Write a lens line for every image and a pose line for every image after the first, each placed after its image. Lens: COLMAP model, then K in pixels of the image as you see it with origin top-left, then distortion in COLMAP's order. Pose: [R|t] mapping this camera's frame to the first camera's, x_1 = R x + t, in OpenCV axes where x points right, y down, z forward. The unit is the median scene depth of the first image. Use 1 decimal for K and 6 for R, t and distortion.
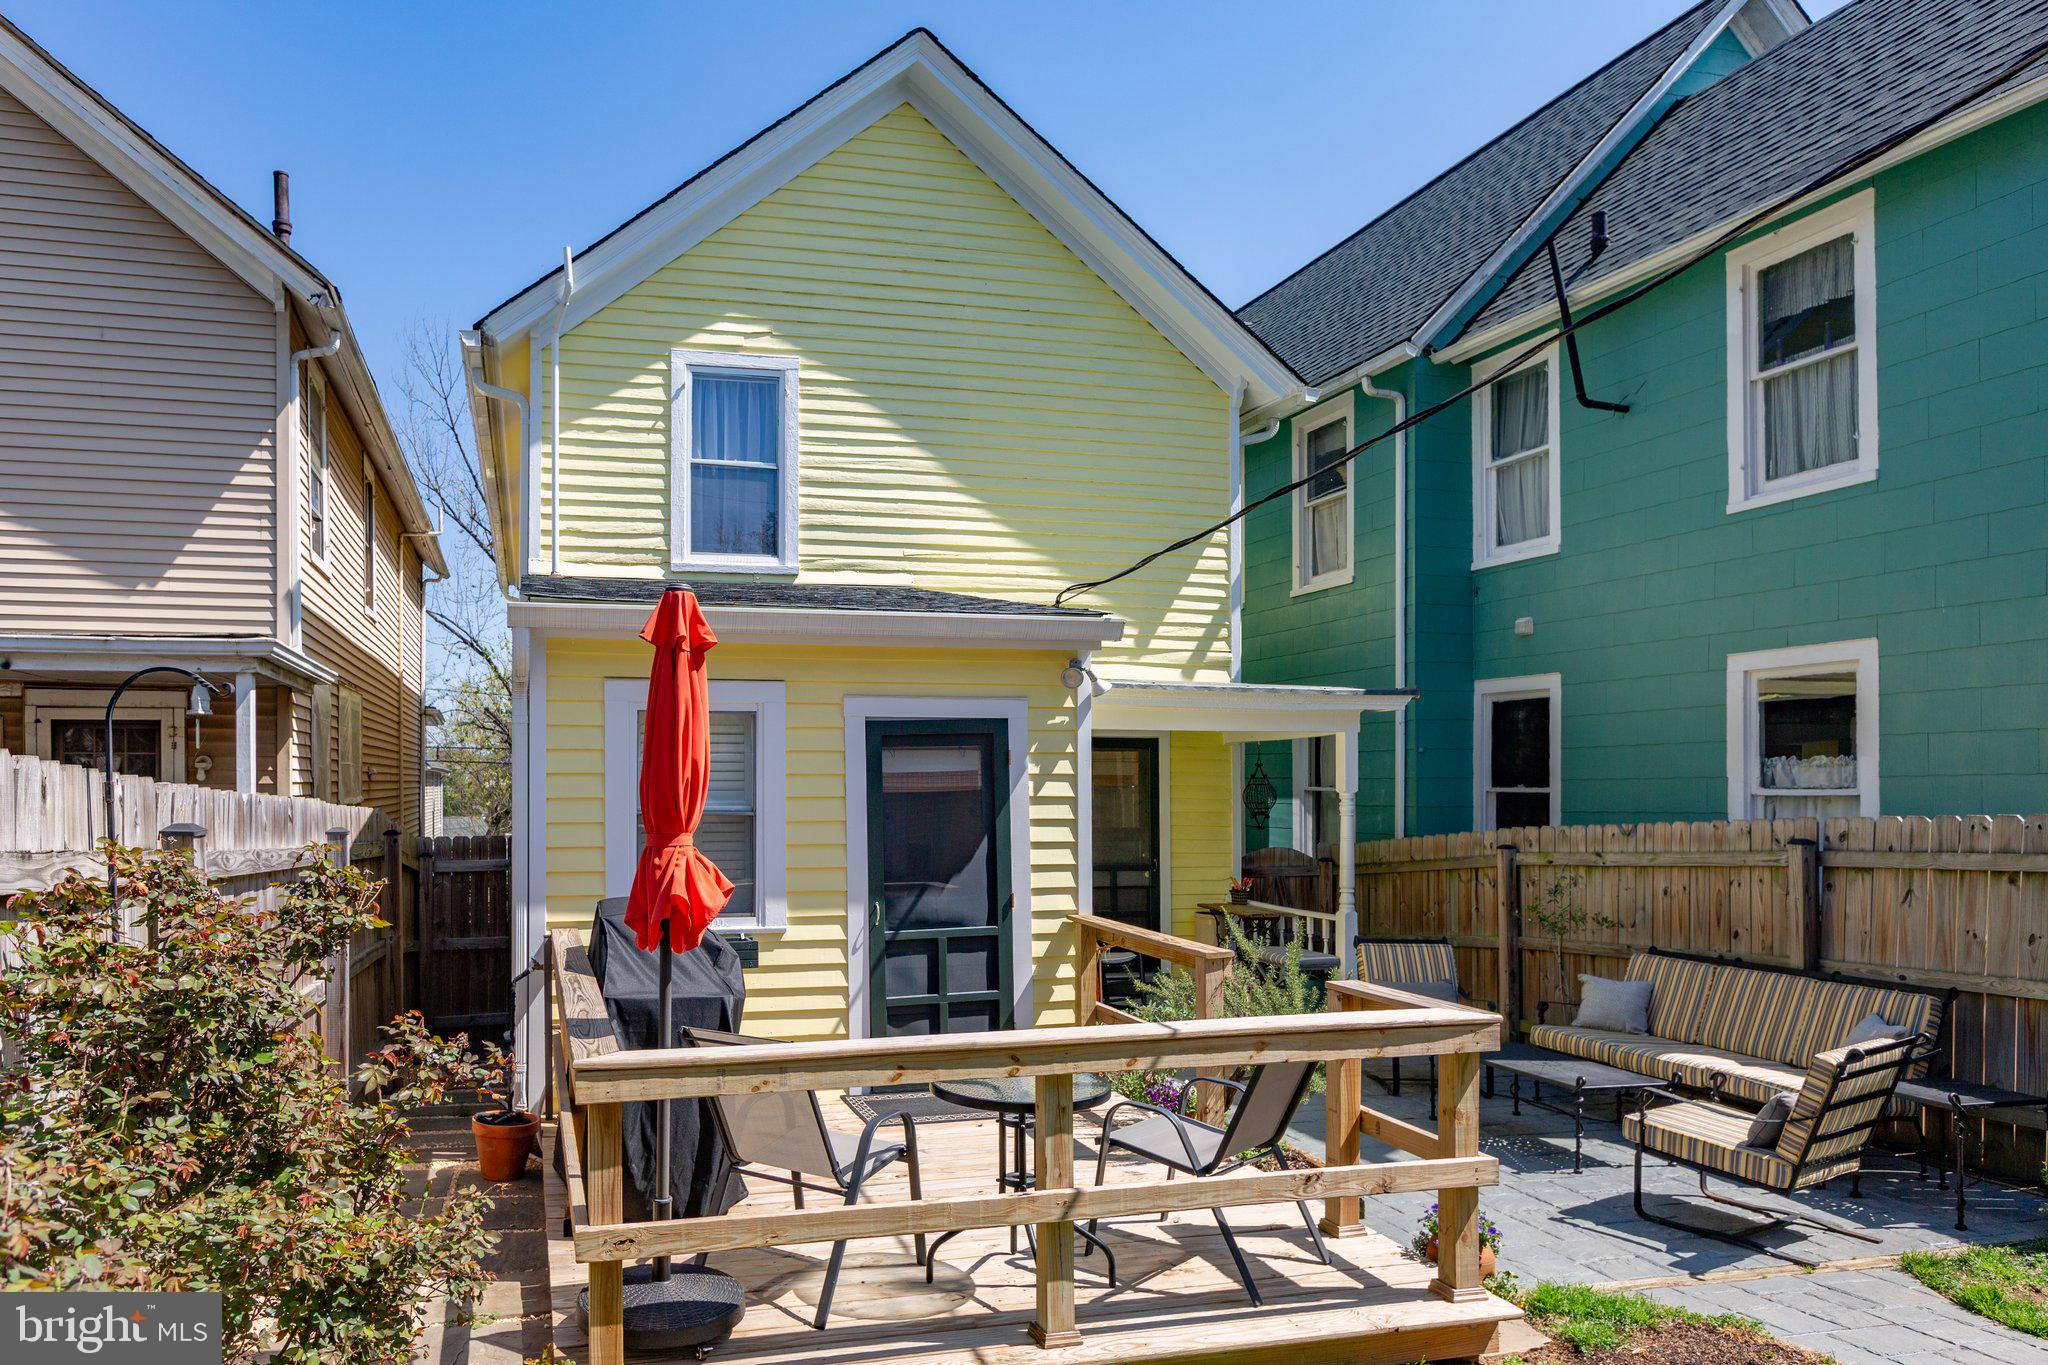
lens RADIAL K [[1322.3, 0, 888.9], [0, 1322.3, 790.0], [0, 0, 1]] dist [-0.010452, -0.000163]
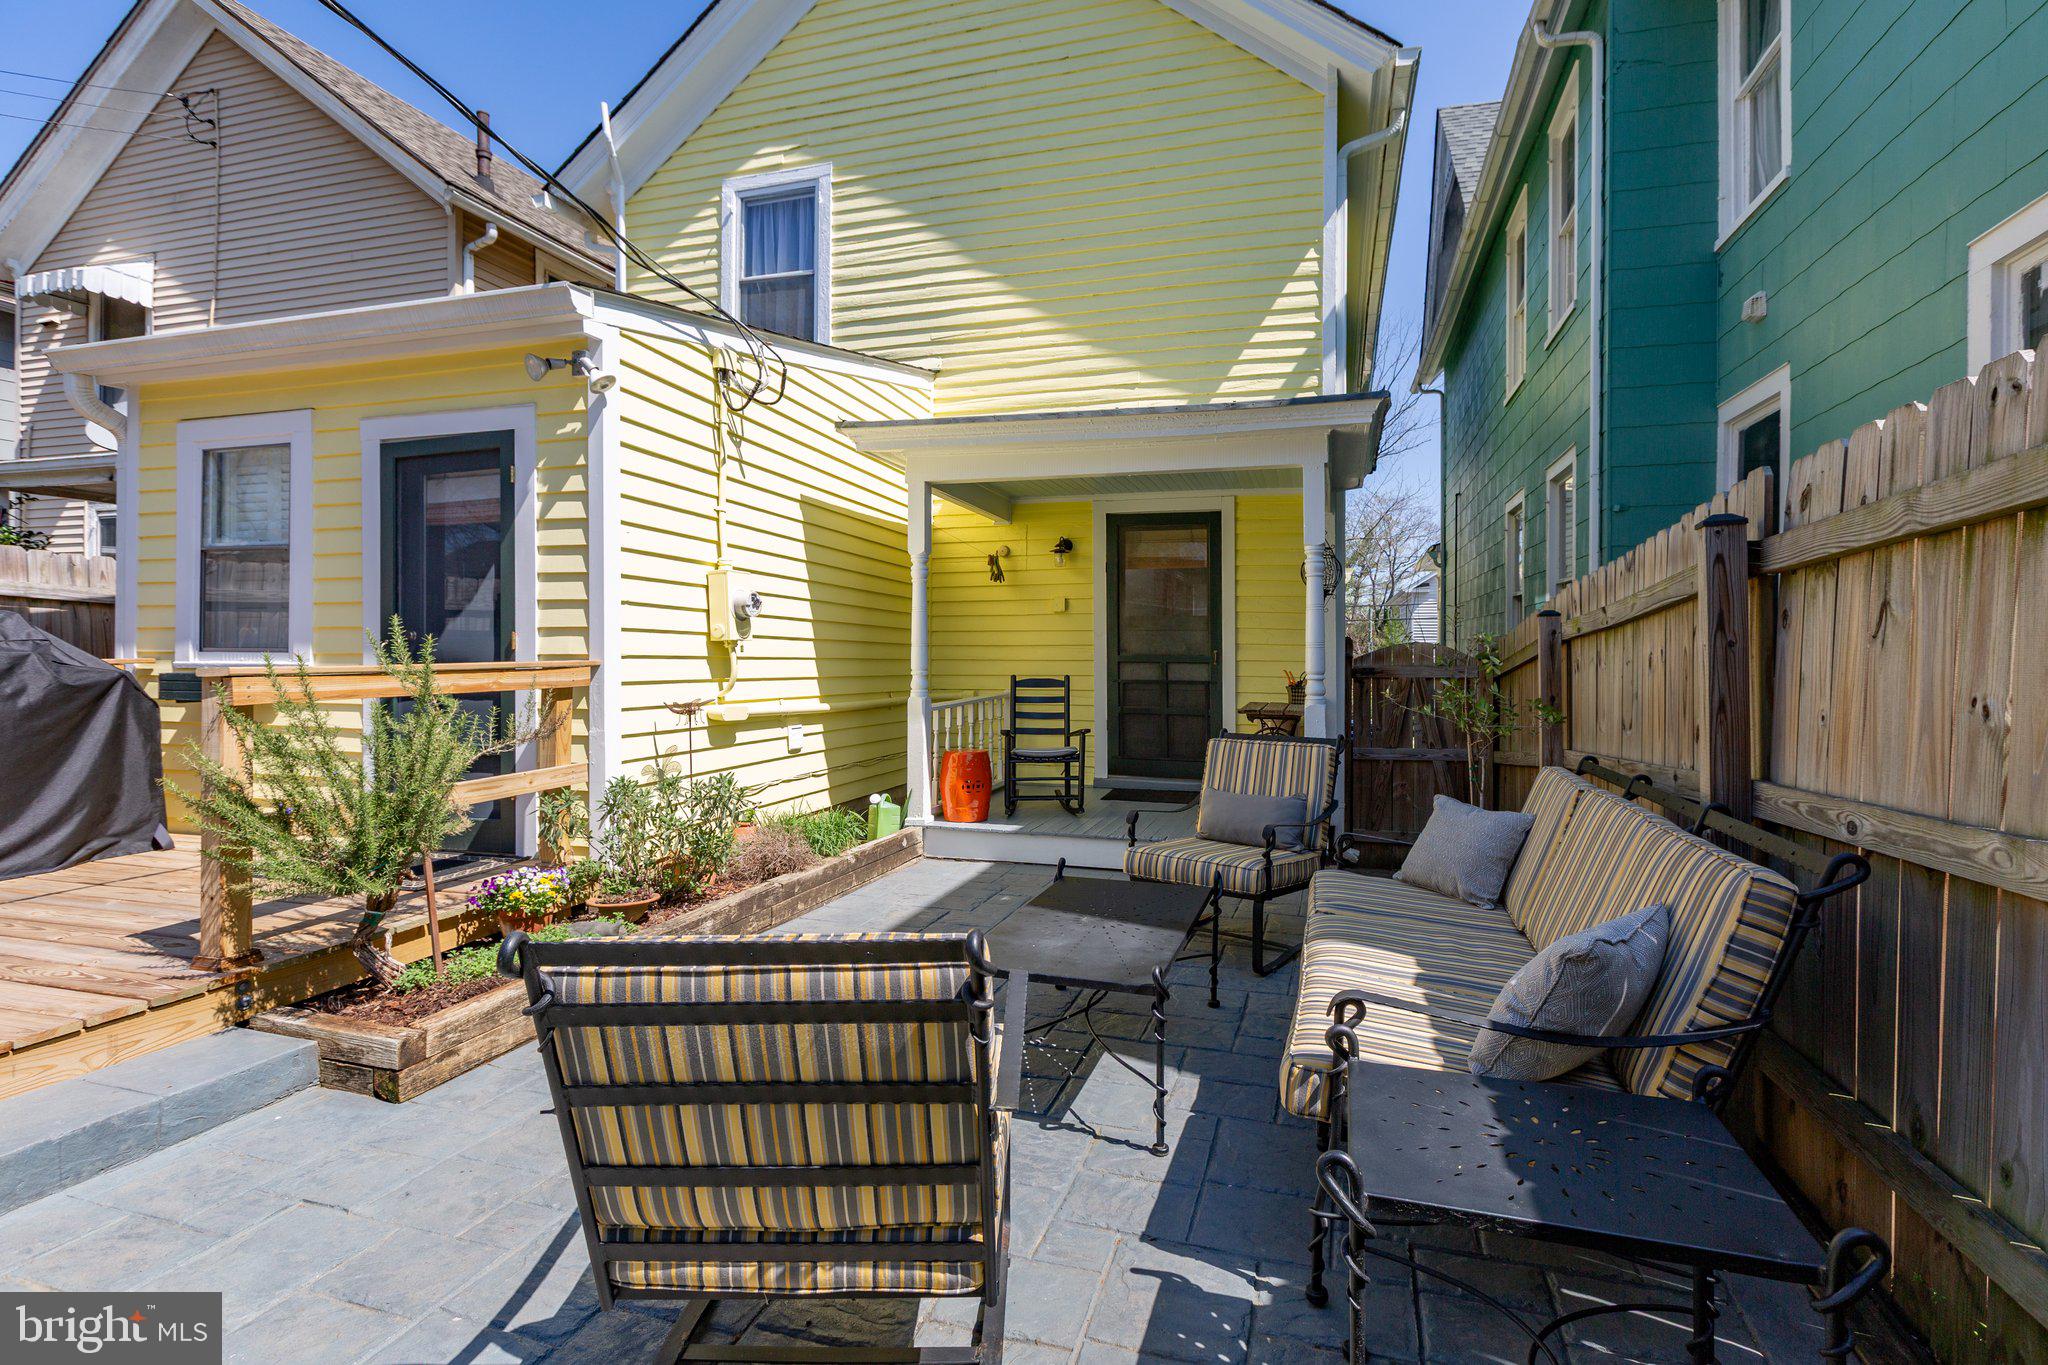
lens RADIAL K [[986.0, 0, 1031.3], [0, 986.0, 669.8], [0, 0, 1]] dist [0.000406, -0.000814]
pose [[0.850185, 0.011232, -0.526364, 0.489328], [-0.005738, 0.999911, 0.012069, 0.063598], [0.526452, -0.007241, 0.850174, 0.425897]]
